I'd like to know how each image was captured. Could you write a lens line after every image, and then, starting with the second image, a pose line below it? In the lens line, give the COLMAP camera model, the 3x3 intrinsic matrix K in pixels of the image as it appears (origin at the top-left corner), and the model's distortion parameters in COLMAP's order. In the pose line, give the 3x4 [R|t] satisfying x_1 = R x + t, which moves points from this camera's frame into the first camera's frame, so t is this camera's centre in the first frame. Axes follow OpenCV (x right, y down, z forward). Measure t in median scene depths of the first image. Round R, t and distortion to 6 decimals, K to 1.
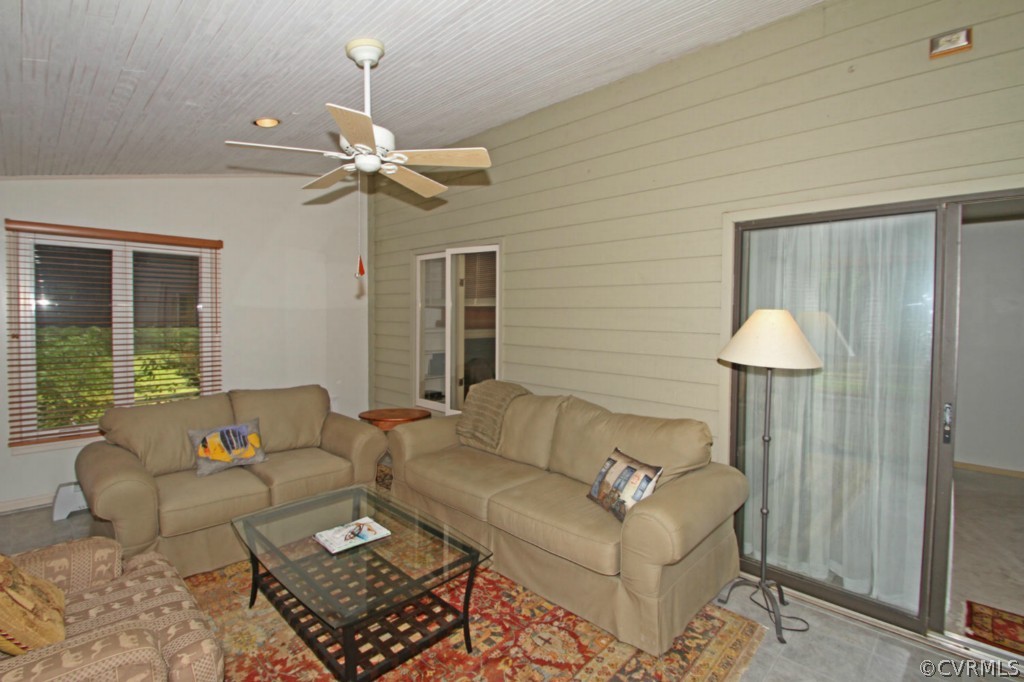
lens RADIAL K [[476.0, 0, 507.8], [0, 476.0, 334.5], [0, 0, 1]] dist [-0.019538, -0.000392]
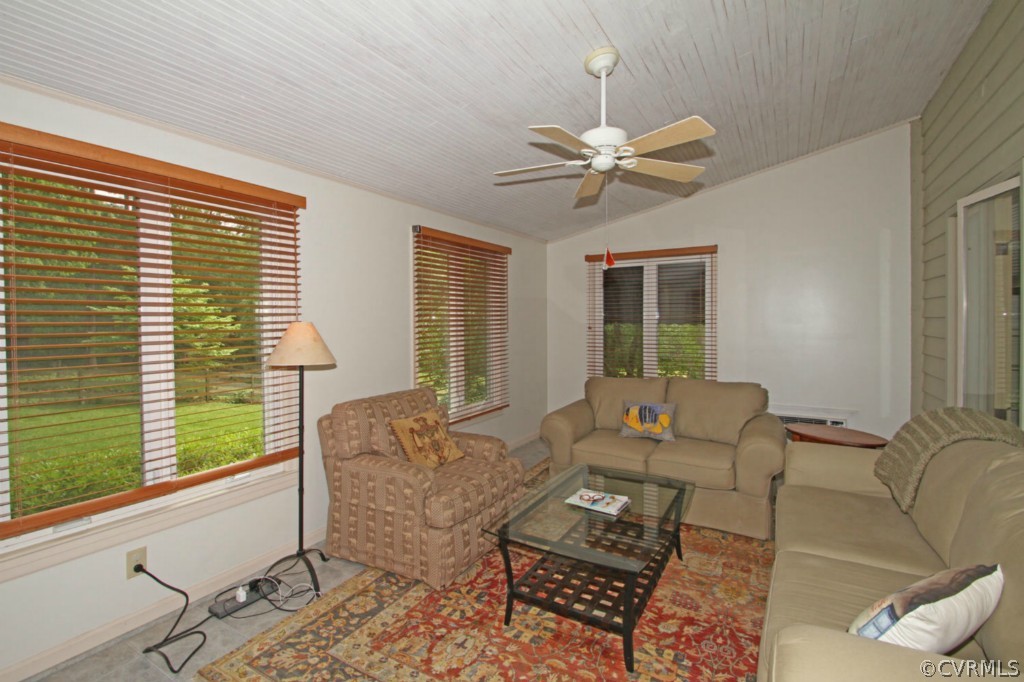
lens RADIAL K [[476.0, 0, 507.8], [0, 476.0, 335.1], [0, 0, 1]] dist [-0.019538, -0.000392]
pose [[0.226093, 0.023724, -0.973817, 0.505908], [-0.032399, 0.999333, 0.016824, 0.011867], [0.973567, 0.027747, 0.226711, 0.375561]]
